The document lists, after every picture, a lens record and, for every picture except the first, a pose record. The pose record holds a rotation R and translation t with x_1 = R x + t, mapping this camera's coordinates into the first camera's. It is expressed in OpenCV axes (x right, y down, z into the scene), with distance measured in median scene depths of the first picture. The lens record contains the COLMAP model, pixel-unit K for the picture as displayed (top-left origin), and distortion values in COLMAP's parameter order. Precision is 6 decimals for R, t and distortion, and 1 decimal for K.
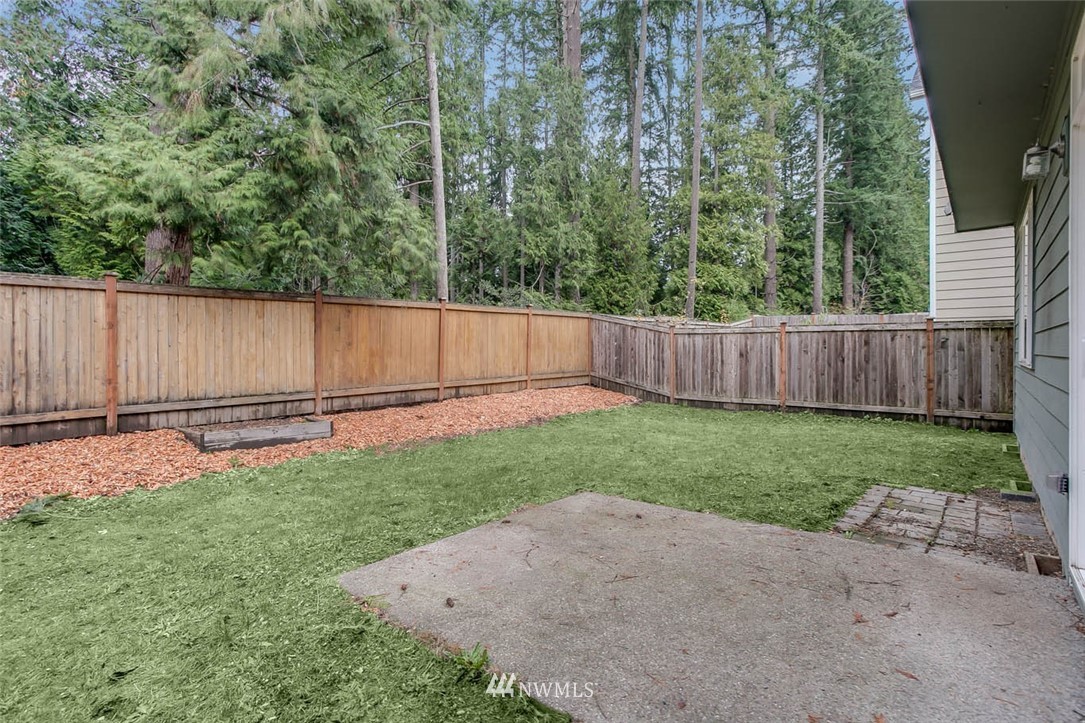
lens RADIAL K [[529.9, 0, 544.3], [0, 529.9, 354.1], [0, 0, 1]] dist [-0.022294, 0.001360]
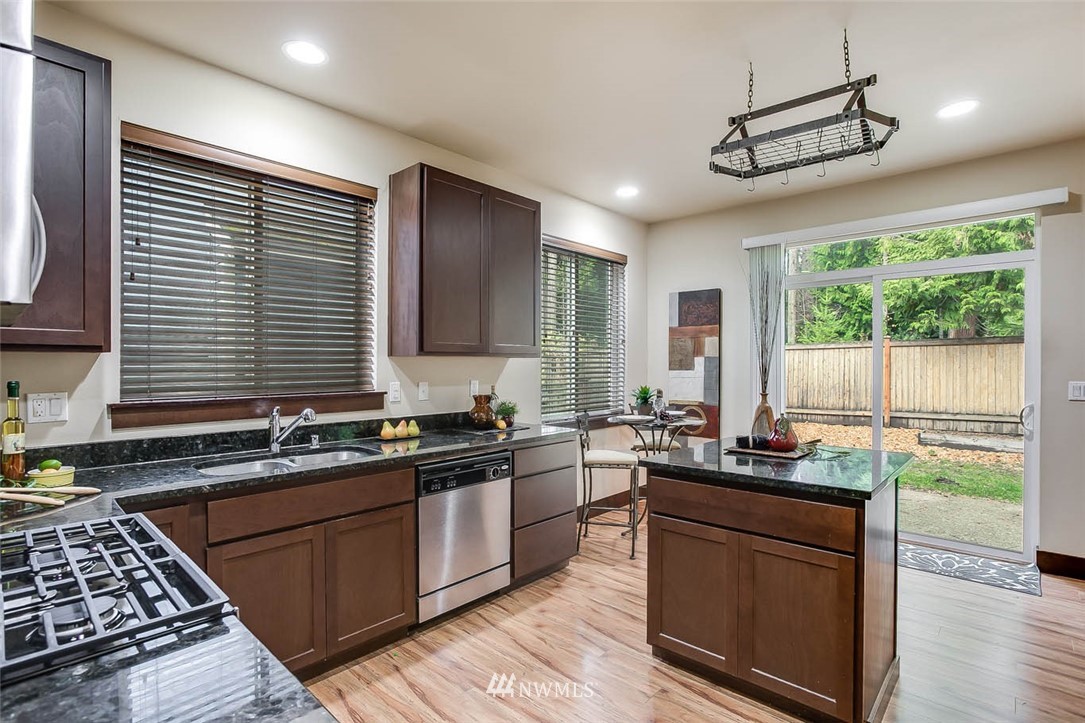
lens RADIAL K [[529.9, 0, 538.3], [0, 529.9, 366.6], [0, 0, 1]] dist [-0.022294, 0.001360]
pose [[-0.052761, 0.002770, -0.998603, 0.223092], [-0.007371, 0.999968, 0.003164, -0.010804], [0.998580, 0.007528, -0.052739, -0.021090]]
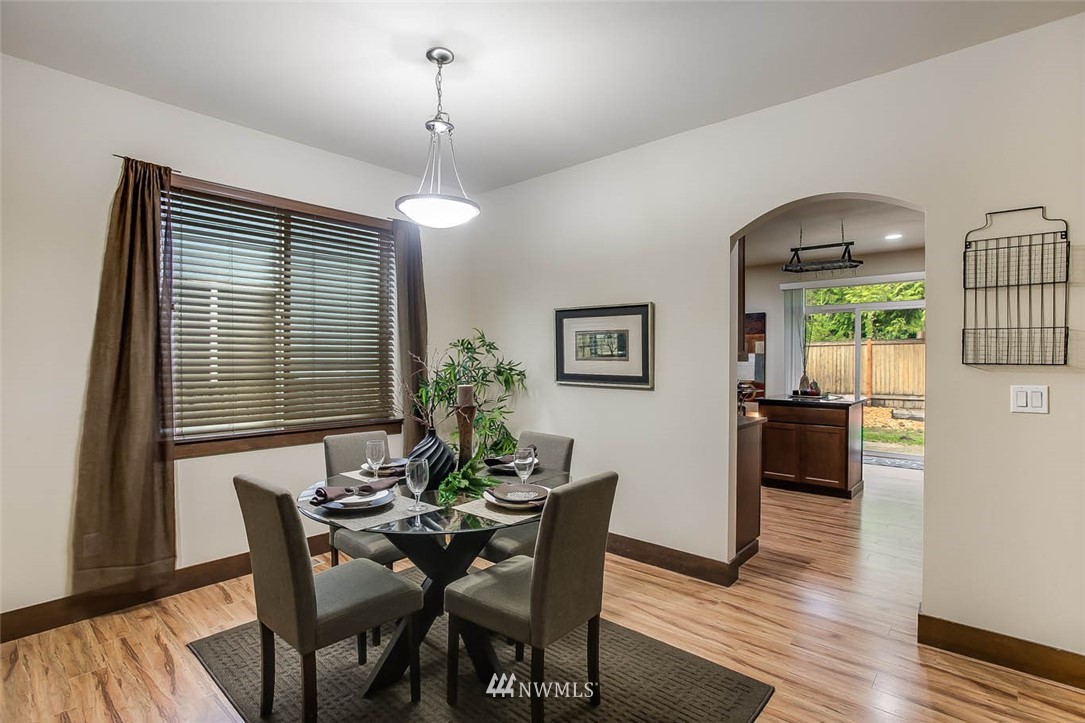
lens RADIAL K [[529.9, 0, 543.4], [0, 529.9, 359.1], [0, 0, 1]] dist [-0.022294, 0.001360]
pose [[-0.030250, 0.000697, -0.999542, 0.337998], [-0.008975, 0.999959, 0.000969, -0.010057], [0.999502, 0.009000, -0.030242, -0.082693]]
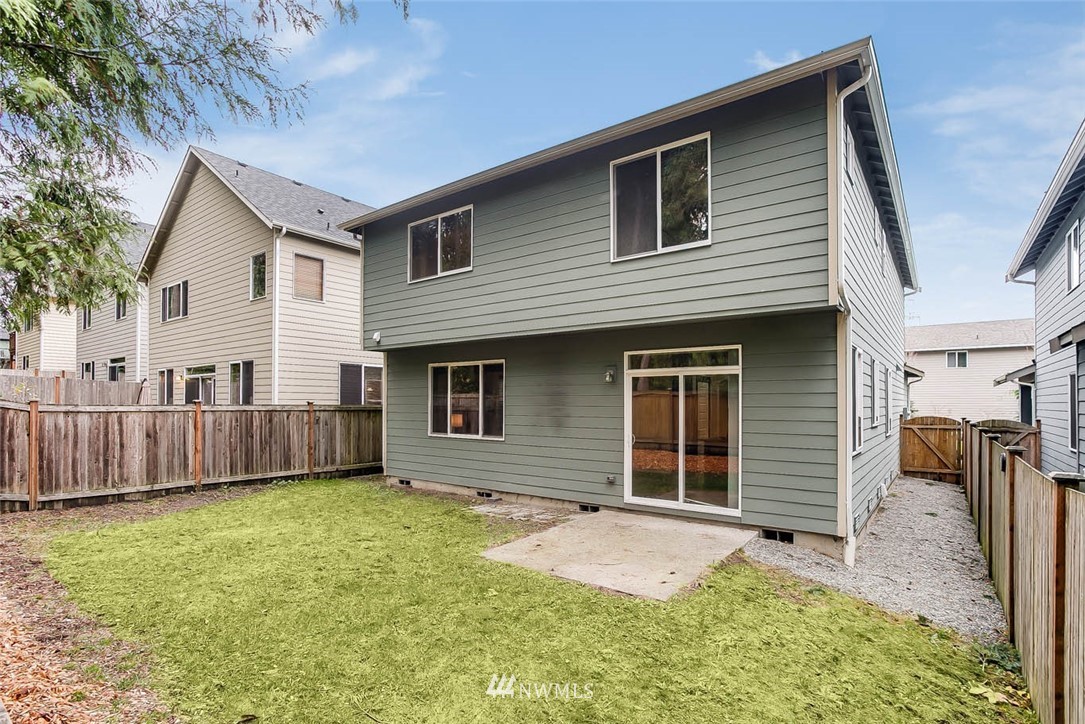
lens RADIAL K [[529.9, 0, 543.6], [0, 529.9, 396.1], [0, 0, 1]] dist [-0.022294, 0.001360]
pose [[-0.058884, 0.012564, 0.998186, -0.629117], [0.002428, 0.999920, -0.012442, -0.061535], [-0.998262, 0.001691, -0.058909, 0.449665]]
